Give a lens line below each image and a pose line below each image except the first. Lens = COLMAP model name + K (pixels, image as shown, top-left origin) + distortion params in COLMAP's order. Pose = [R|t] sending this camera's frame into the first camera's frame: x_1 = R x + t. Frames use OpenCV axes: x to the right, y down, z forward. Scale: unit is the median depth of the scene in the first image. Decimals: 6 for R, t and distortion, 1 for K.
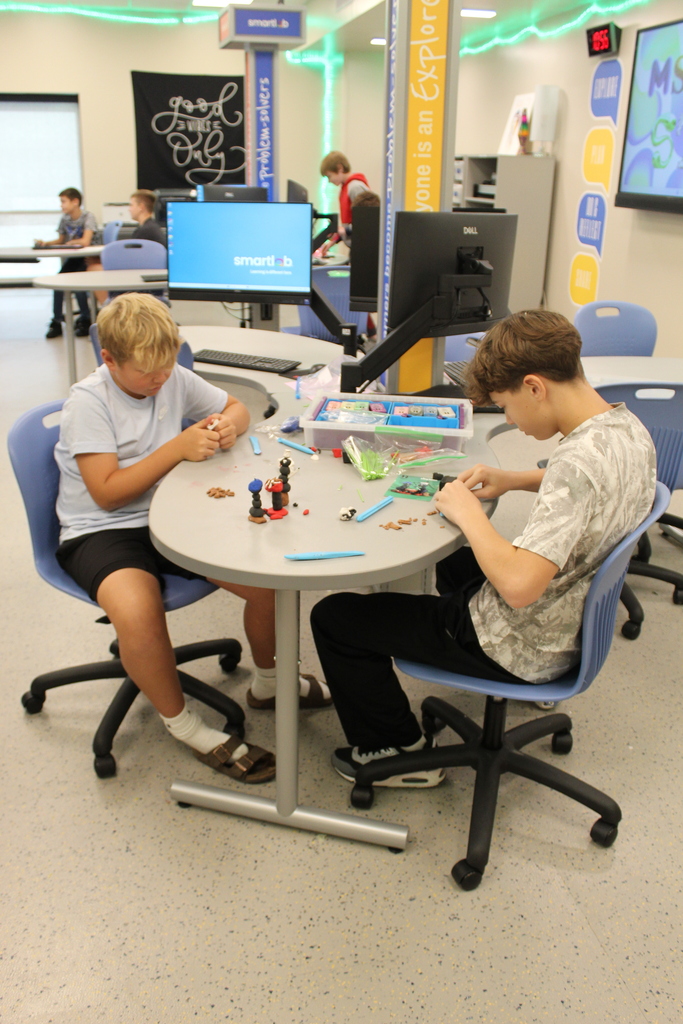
lens RADIAL K [[936.0, 0, 342.4], [0, 936.0, 513.1], [0, 0, 1]] dist [0.013889, 0.000000]
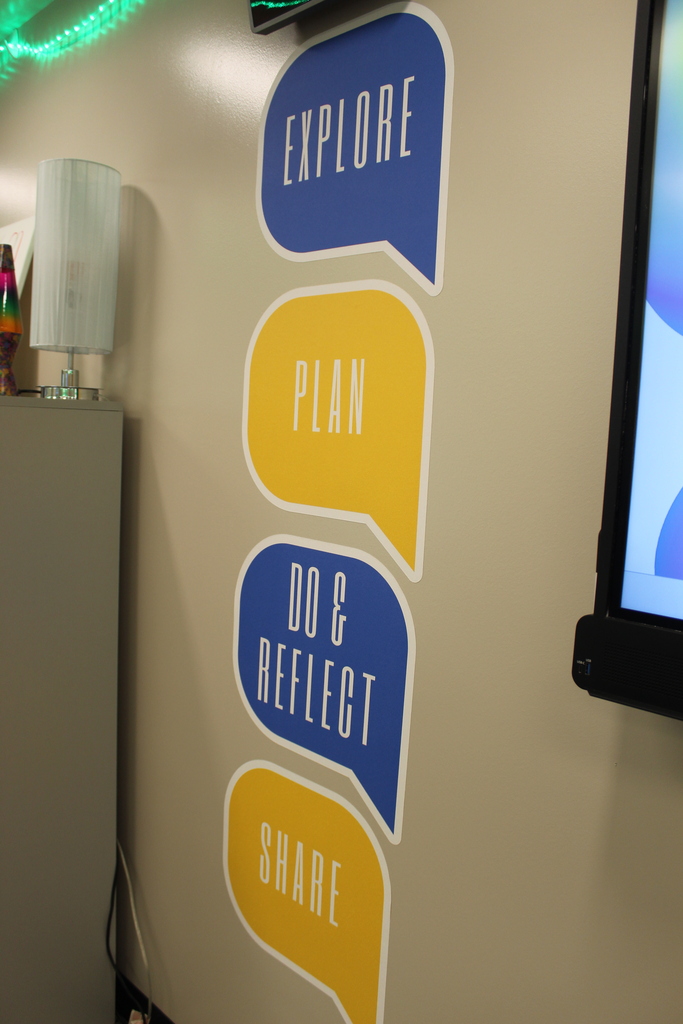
lens RADIAL K [[851.8, 0, 341.0], [0, 851.8, 512.2], [0, 0, 1]] dist [-0.079972, 0.003448]
pose [[0.859747, -0.024755, 0.510120, 0.158090], [0.148196, 0.967942, -0.202794, -0.296477], [-0.488746, 0.249949, 0.835854, 0.791273]]
